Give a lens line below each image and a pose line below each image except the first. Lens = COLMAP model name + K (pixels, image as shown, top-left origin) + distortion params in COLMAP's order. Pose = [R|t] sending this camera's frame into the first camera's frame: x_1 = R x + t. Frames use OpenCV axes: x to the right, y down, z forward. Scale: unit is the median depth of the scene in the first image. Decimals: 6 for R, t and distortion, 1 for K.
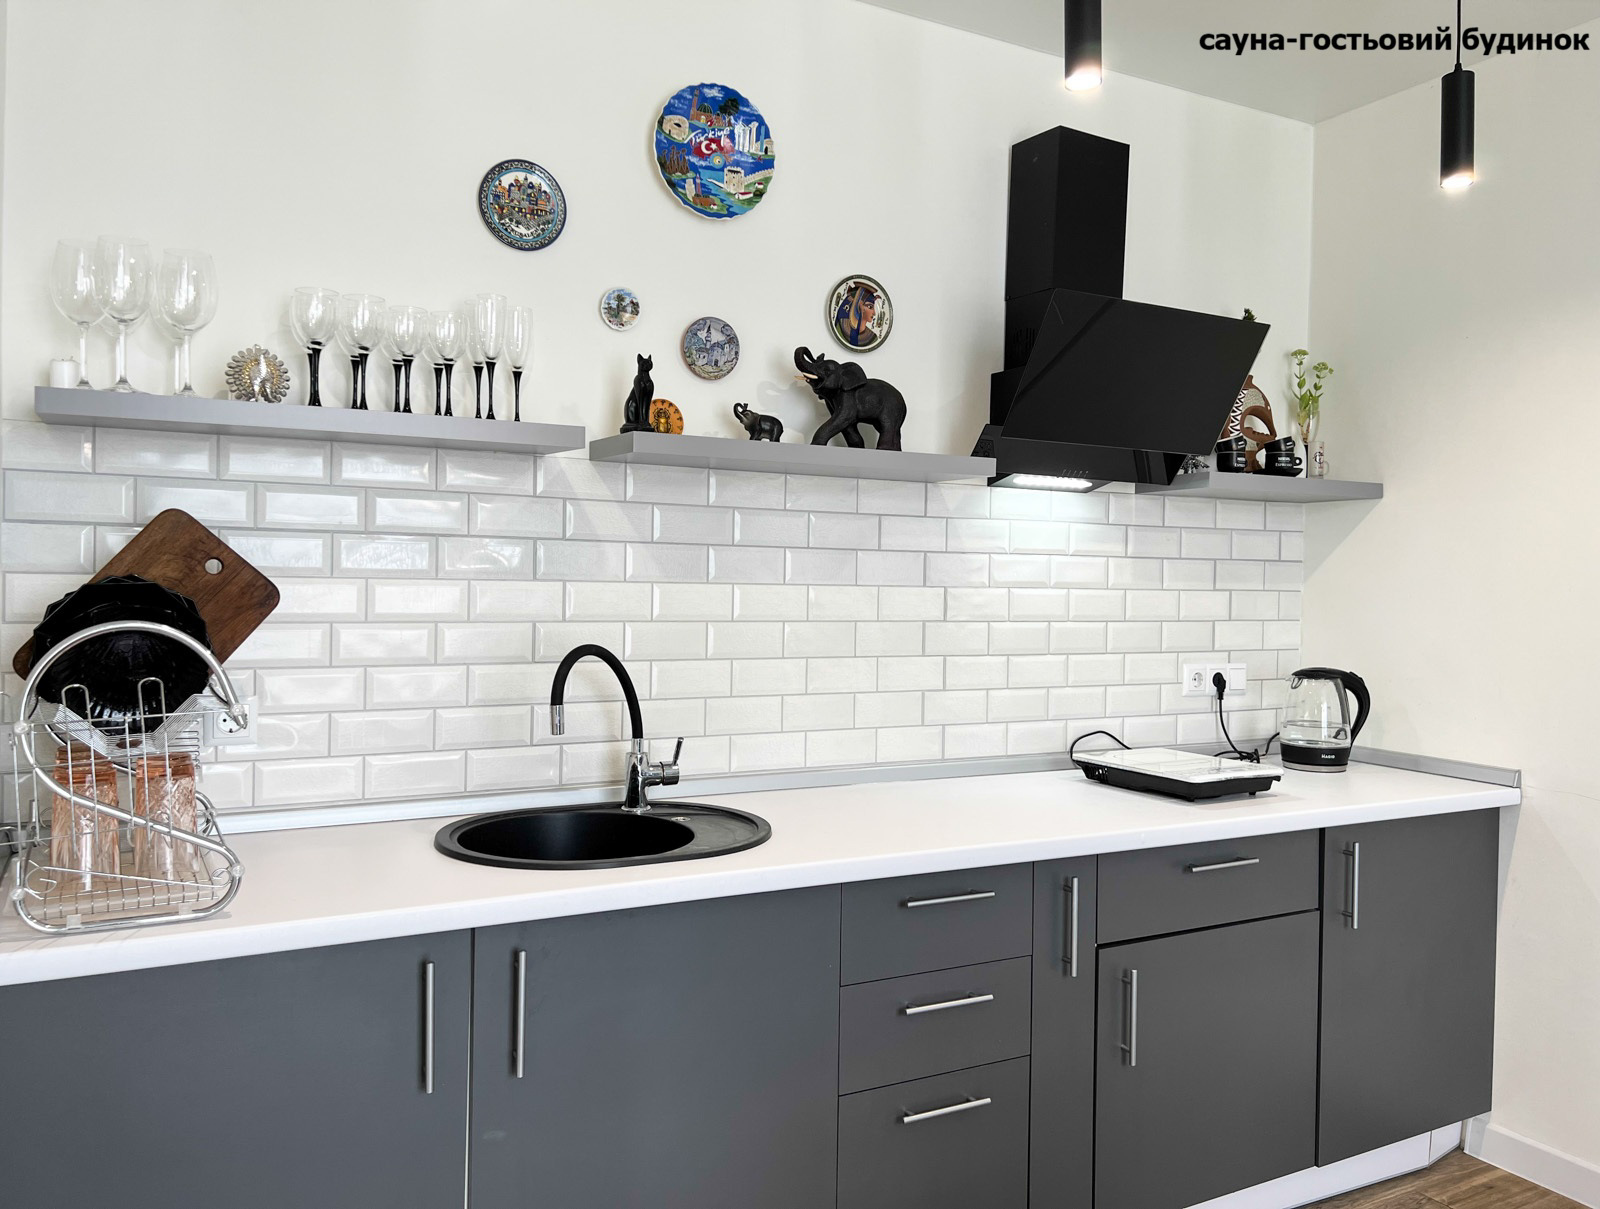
lens RADIAL K [[1239.6, 0, 802.0], [0, 1239.6, 564.8], [0, 0, 1]] dist [0.056781, -0.056755]
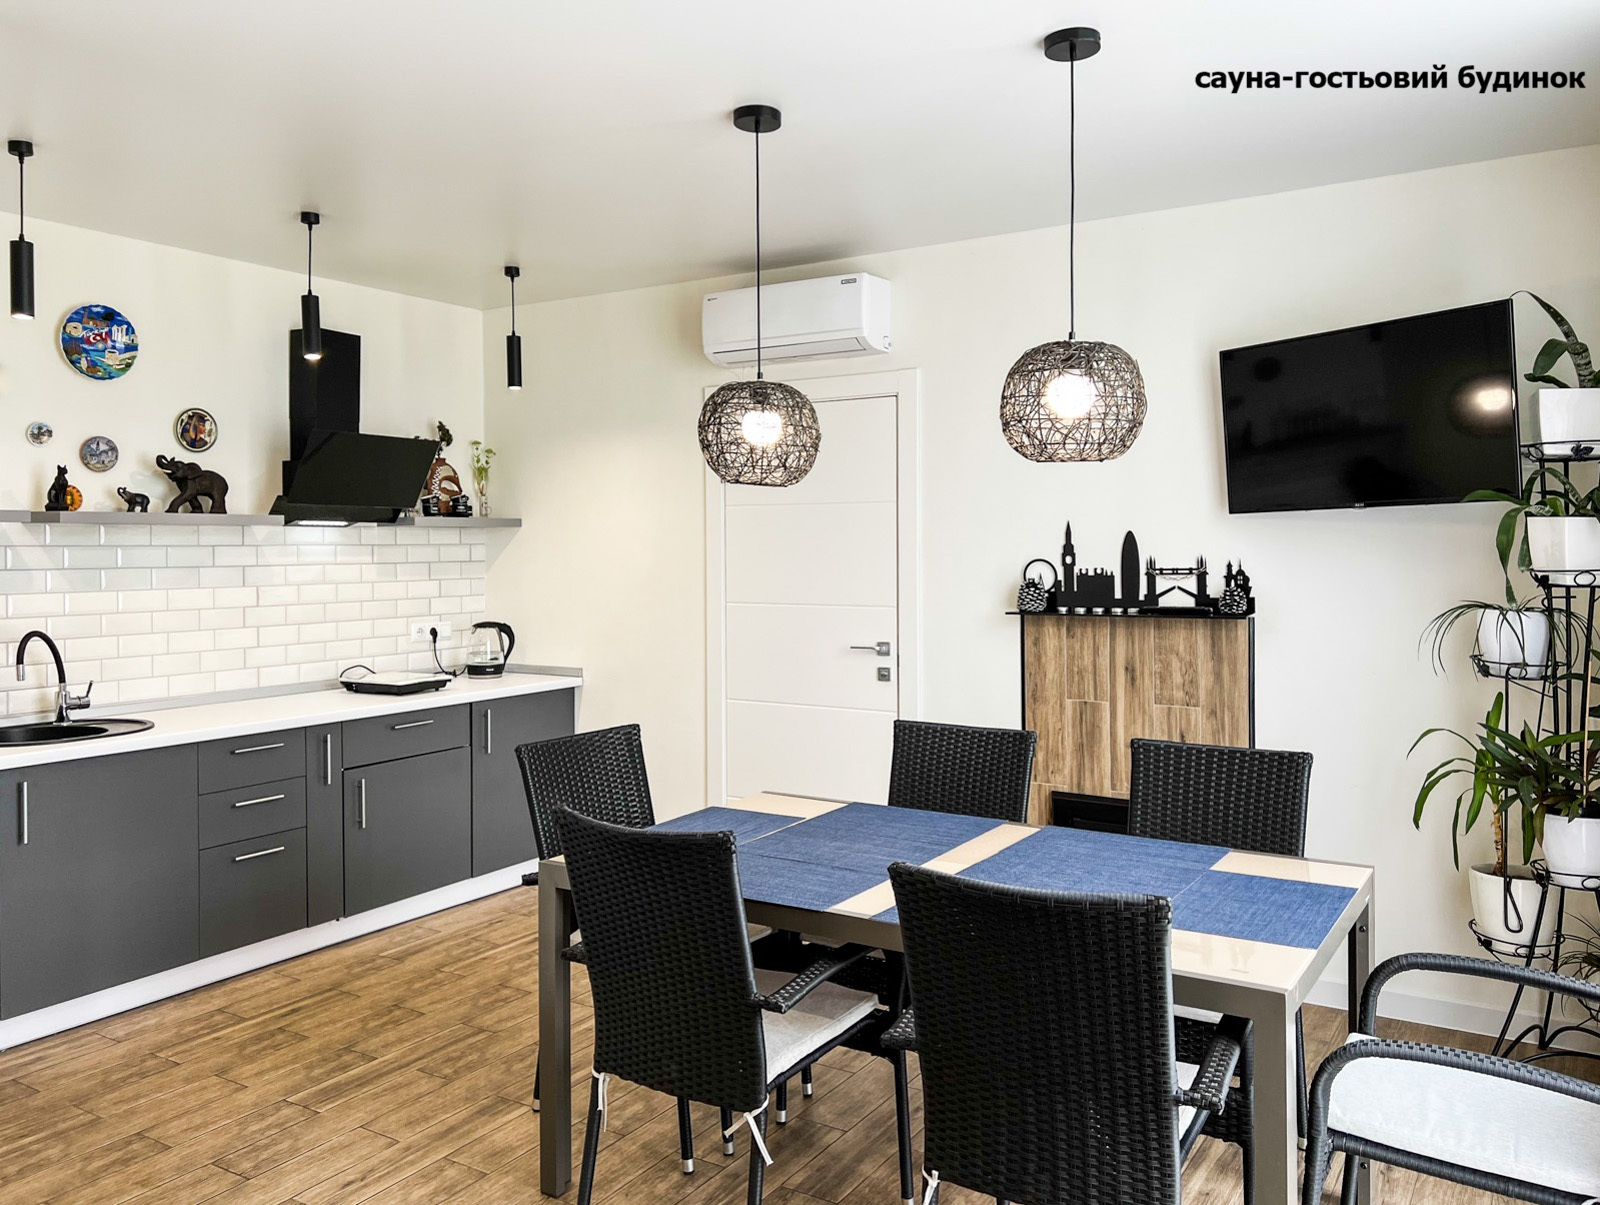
lens RADIAL K [[1239.6, 0, 802.0], [0, 1239.6, 562.8], [0, 0, 1]] dist [0.056781, -0.056755]
pose [[0.875136, -0.030197, 0.482935, -0.063997], [0.017483, 0.999372, 0.030809, -0.059441], [-0.483562, -0.018519, 0.875114, -0.946038]]
